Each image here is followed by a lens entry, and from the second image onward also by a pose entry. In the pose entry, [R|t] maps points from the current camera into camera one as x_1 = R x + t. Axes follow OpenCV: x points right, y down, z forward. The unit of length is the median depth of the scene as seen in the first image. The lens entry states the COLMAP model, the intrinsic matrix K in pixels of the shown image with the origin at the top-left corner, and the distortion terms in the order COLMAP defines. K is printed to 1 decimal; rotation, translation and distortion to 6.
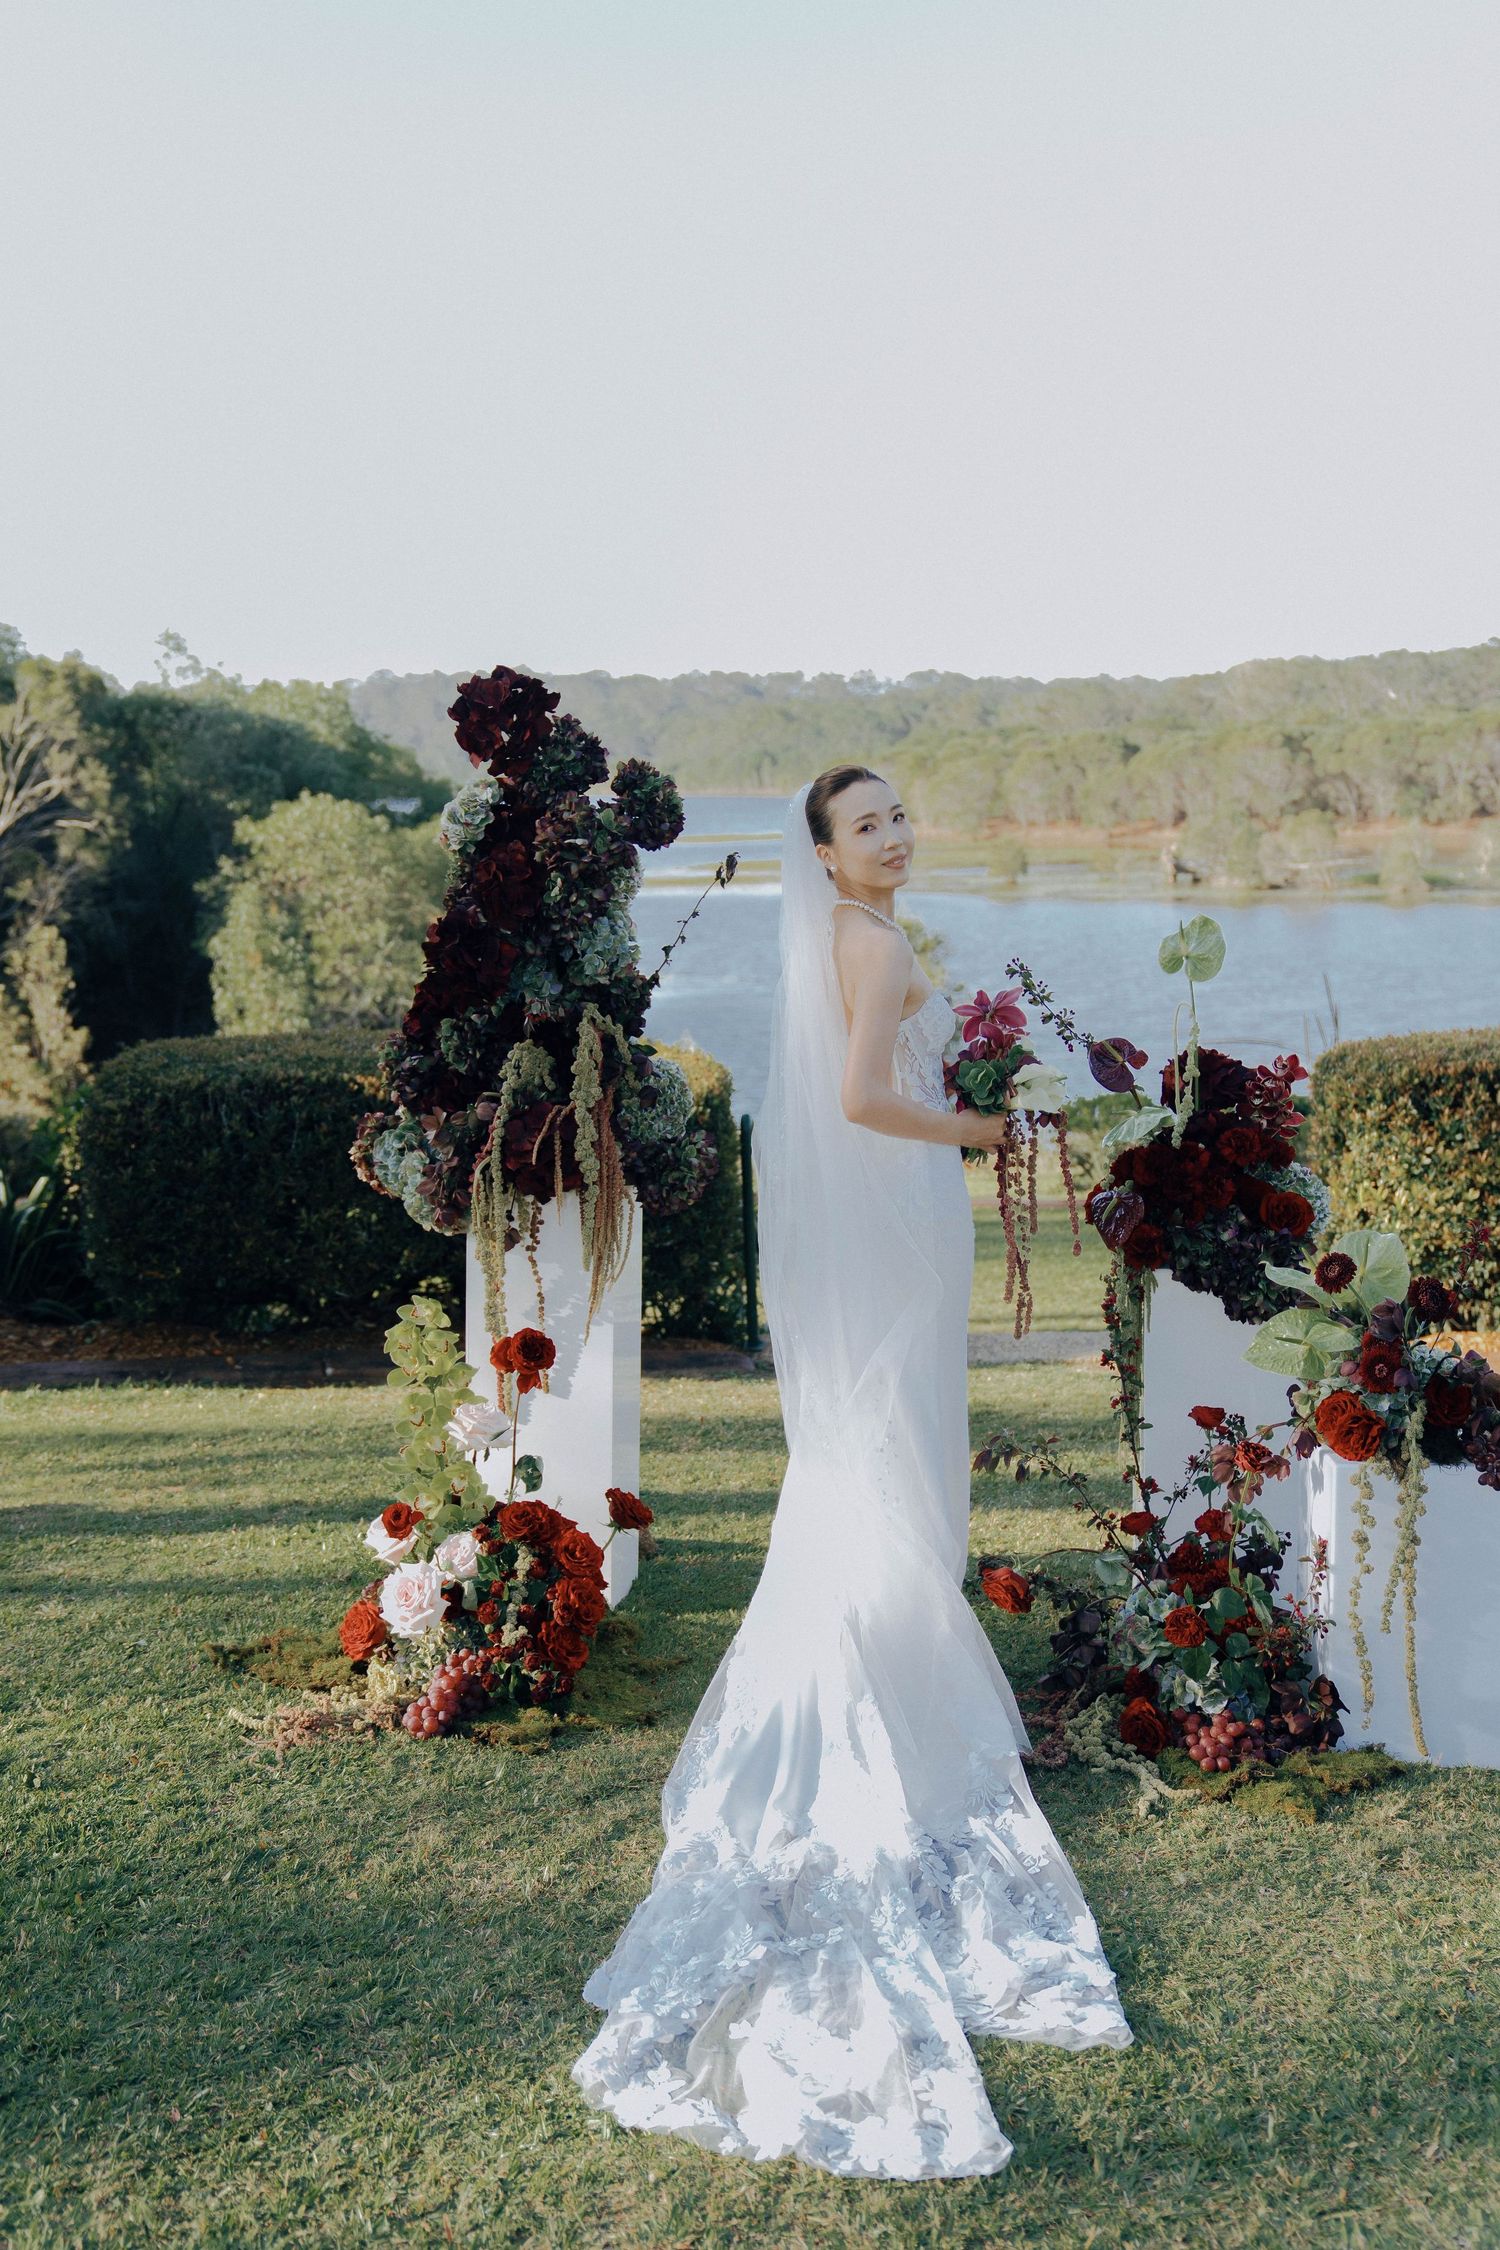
lens RADIAL K [[2288.2, 0, 750.0], [0, 2288.2, 1125.0], [0, 0, 1]] dist [-0.017553, 0.177066]
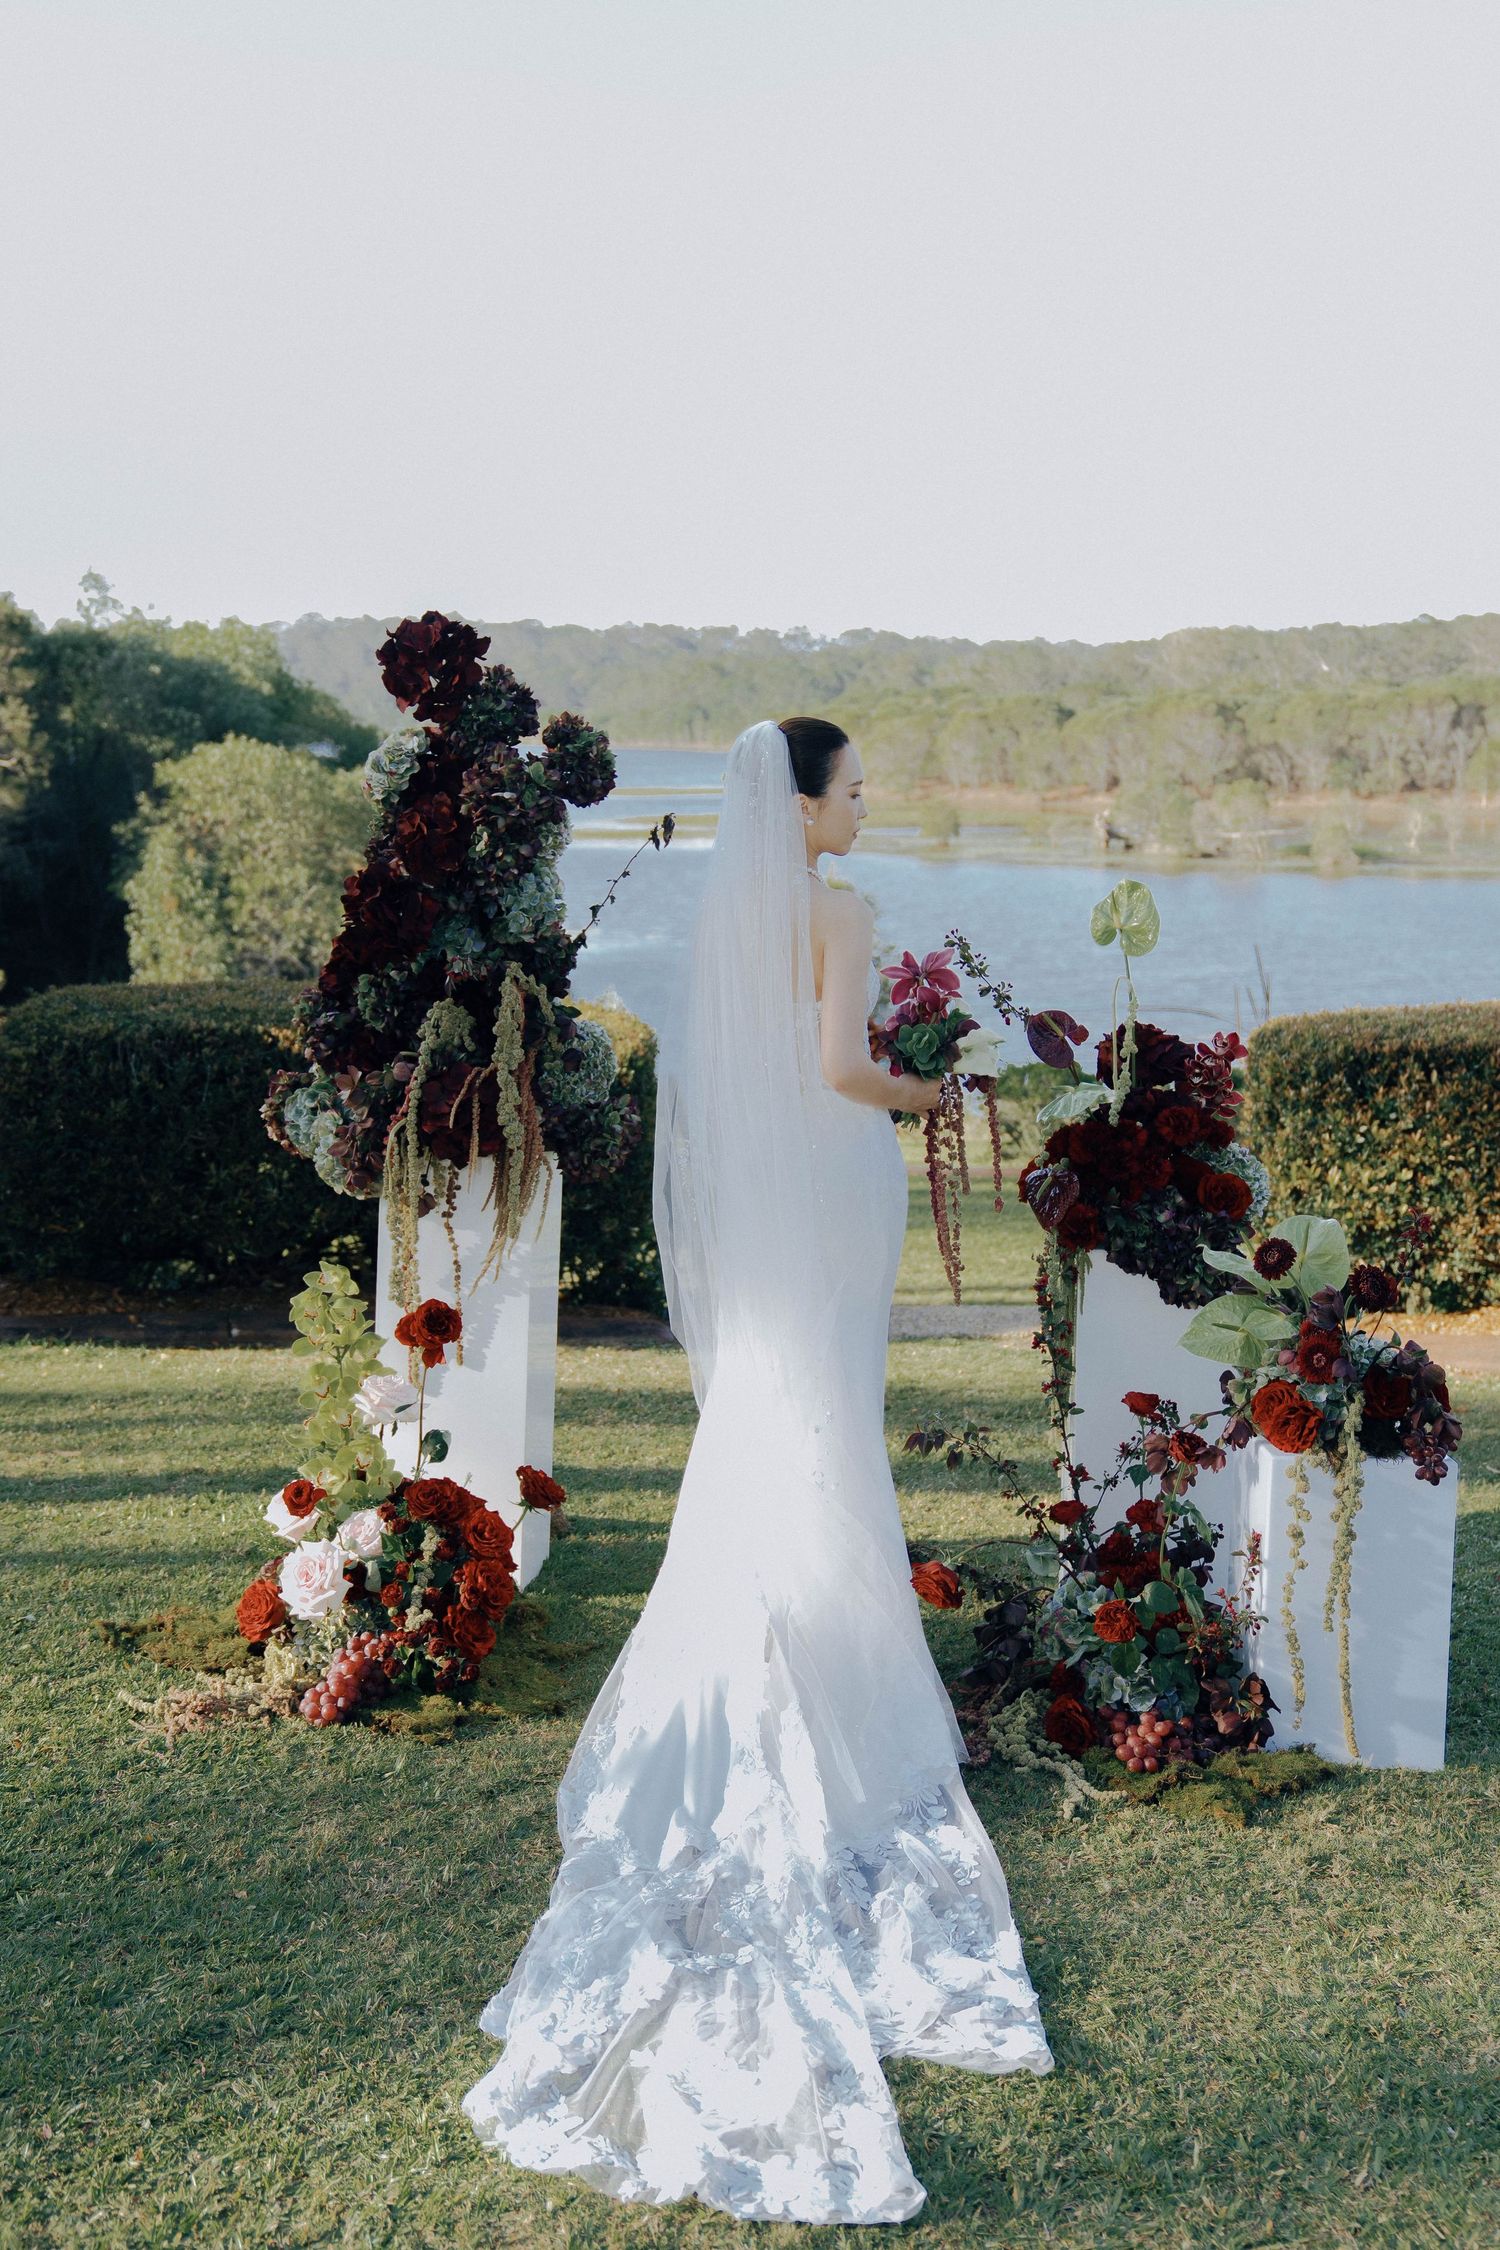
lens RADIAL K [[2322.8, 0, 744.1], [0, 2322.8, 1022.8], [0, 0, 1]] dist [-0.062581, 0.160202]
pose [[0.999284, 0.023156, 0.029918, -0.001335], [-0.022369, 0.999401, -0.026387, -0.004093], [-0.030511, 0.025699, 0.999204, 0.017875]]
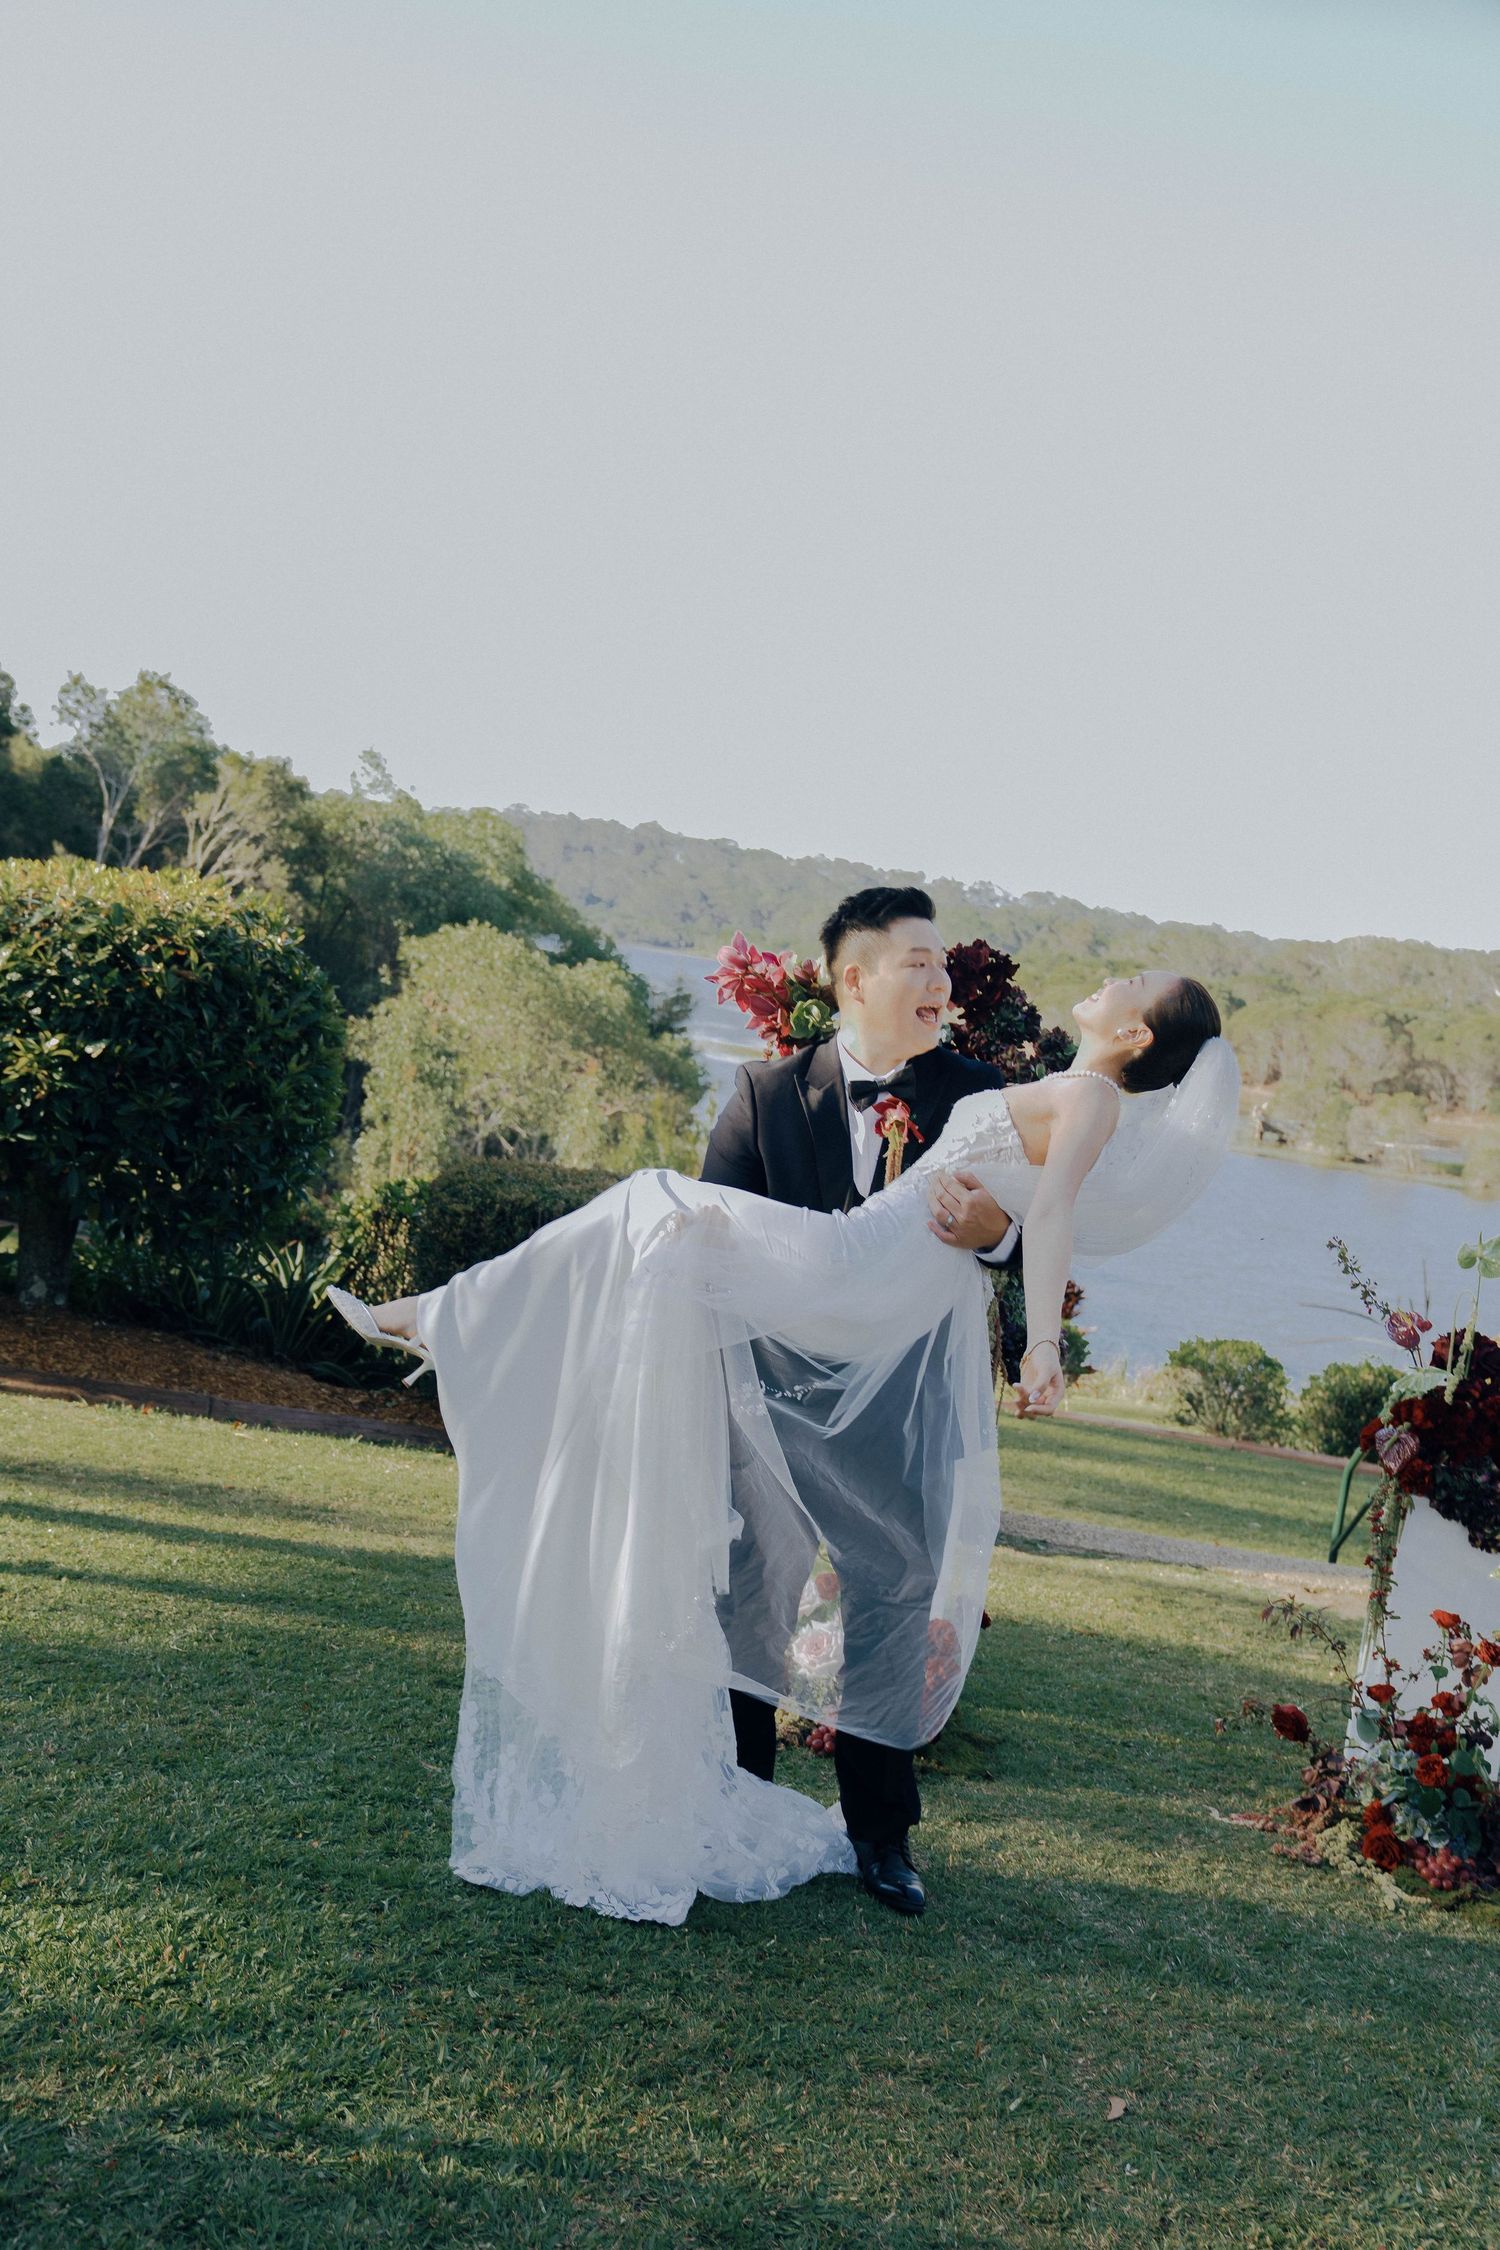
lens RADIAL K [[2288.2, 0, 750.0], [0, 2288.2, 1125.0], [0, 0, 1]] dist [-0.017553, 0.177066]
pose [[0.985325, 0.168254, -0.028719, -0.183372], [-0.169956, 0.982677, -0.073895, 0.017912], [0.015789, 0.077692, 0.996852, -0.280307]]
